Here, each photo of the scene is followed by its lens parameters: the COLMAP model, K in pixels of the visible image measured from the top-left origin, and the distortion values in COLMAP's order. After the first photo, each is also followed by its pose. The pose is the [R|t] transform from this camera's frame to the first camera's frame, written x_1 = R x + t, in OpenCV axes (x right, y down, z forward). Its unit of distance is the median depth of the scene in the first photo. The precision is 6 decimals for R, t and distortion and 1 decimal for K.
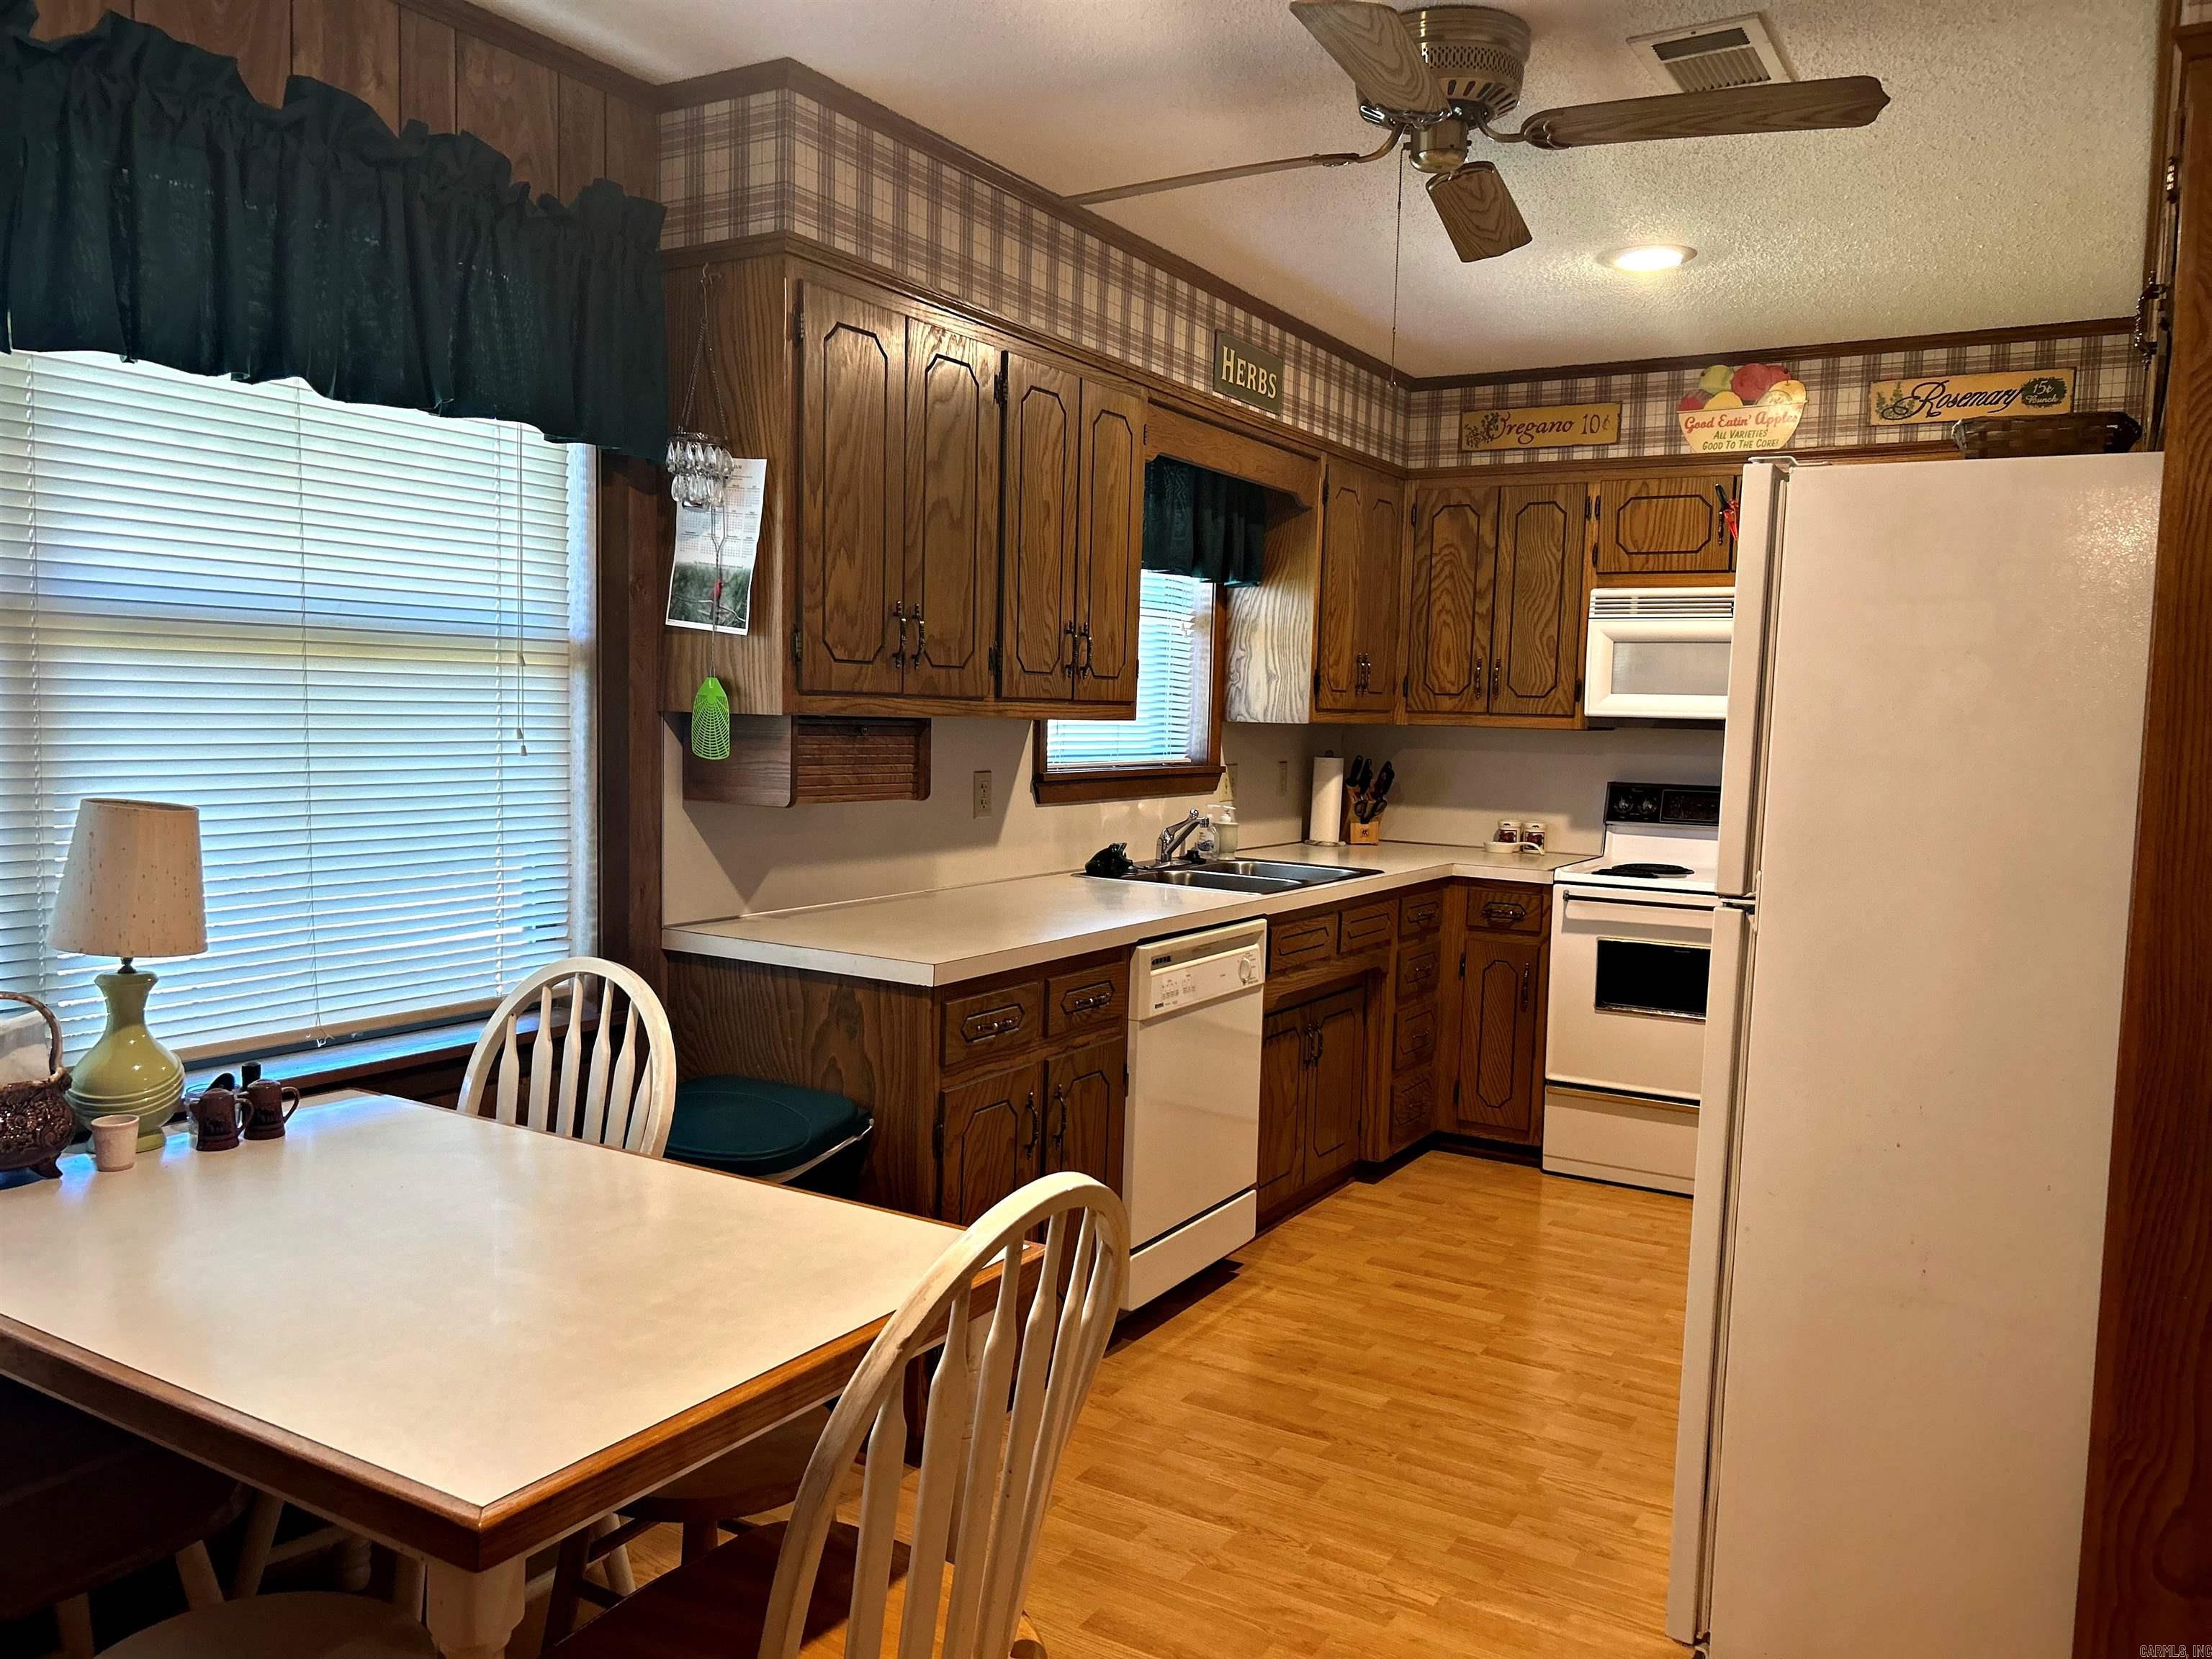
lens RADIAL K [[1637.8, 0, 1105.2], [0, 1637.8, 846.2], [0, 0, 1]] dist [0.066684, -0.148419]
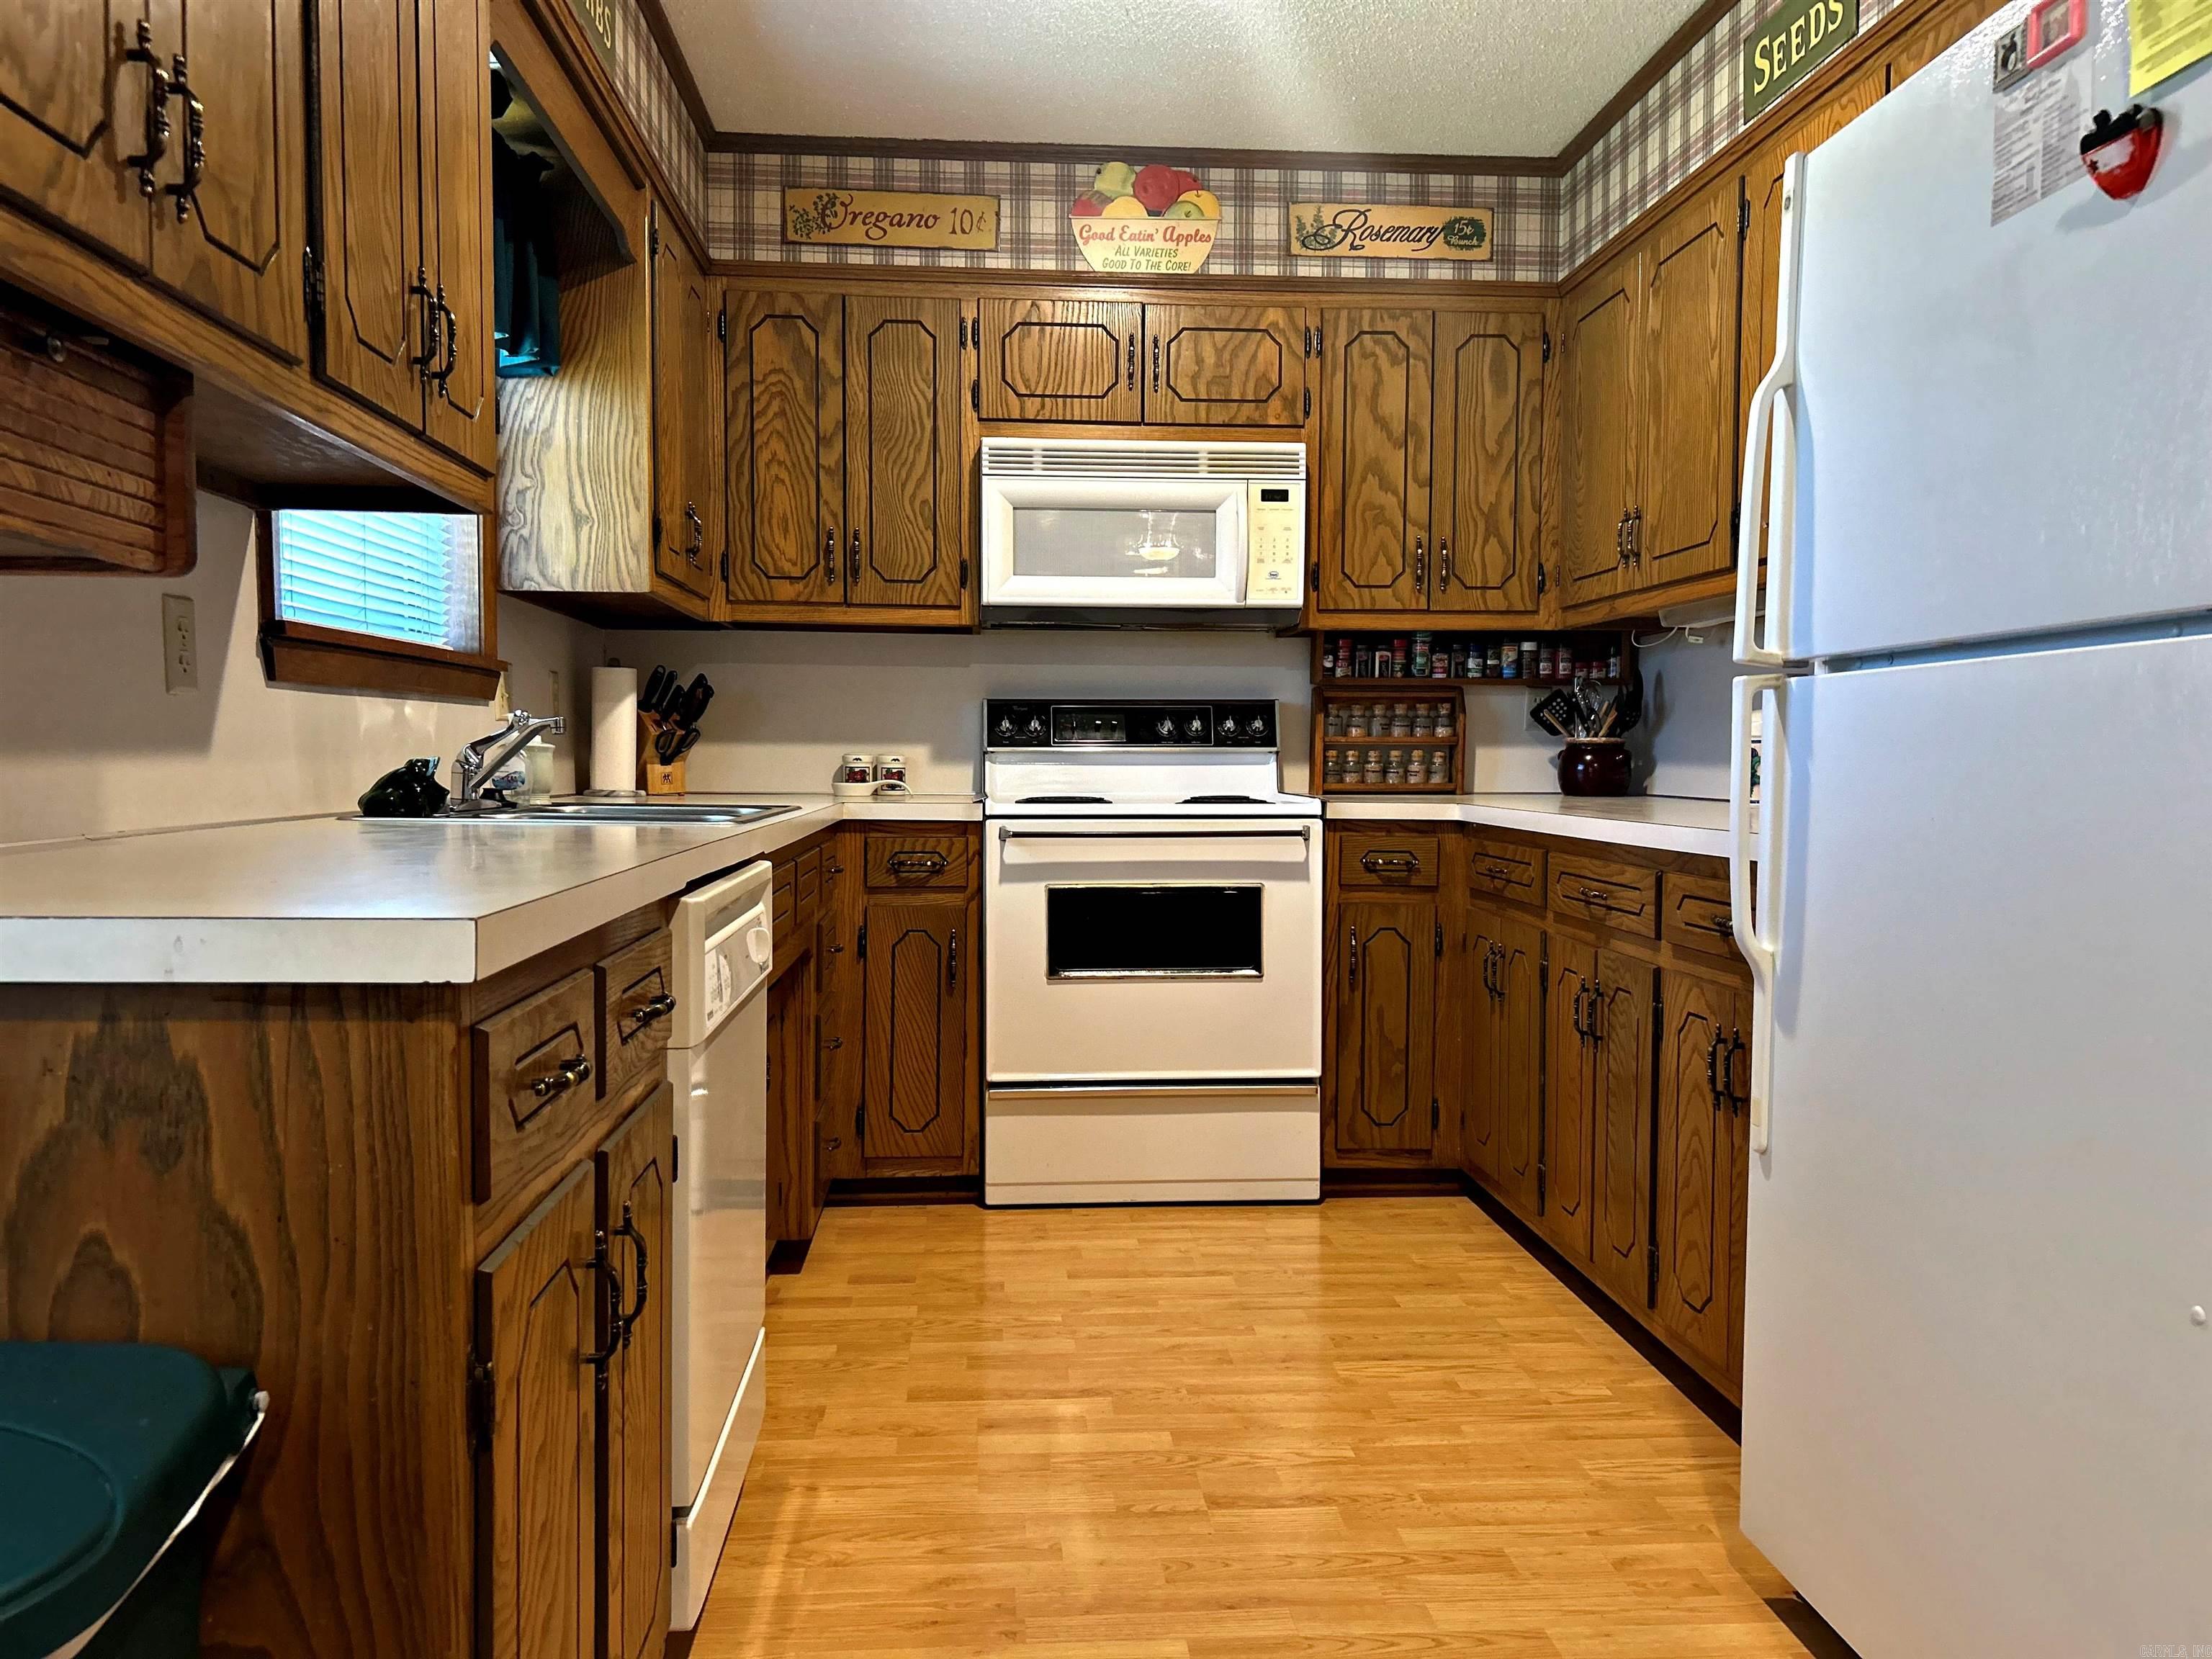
lens RADIAL K [[1637.8, 0, 1105.2], [0, 1637.8, 846.2], [0, 0, 1]] dist [0.066684, -0.148419]
pose [[0.816103, -0.055856, 0.575201, -0.108821], [0.066905, 0.997757, 0.001964, 0.036485], [-0.574021, 0.036881, 0.818010, 0.353708]]
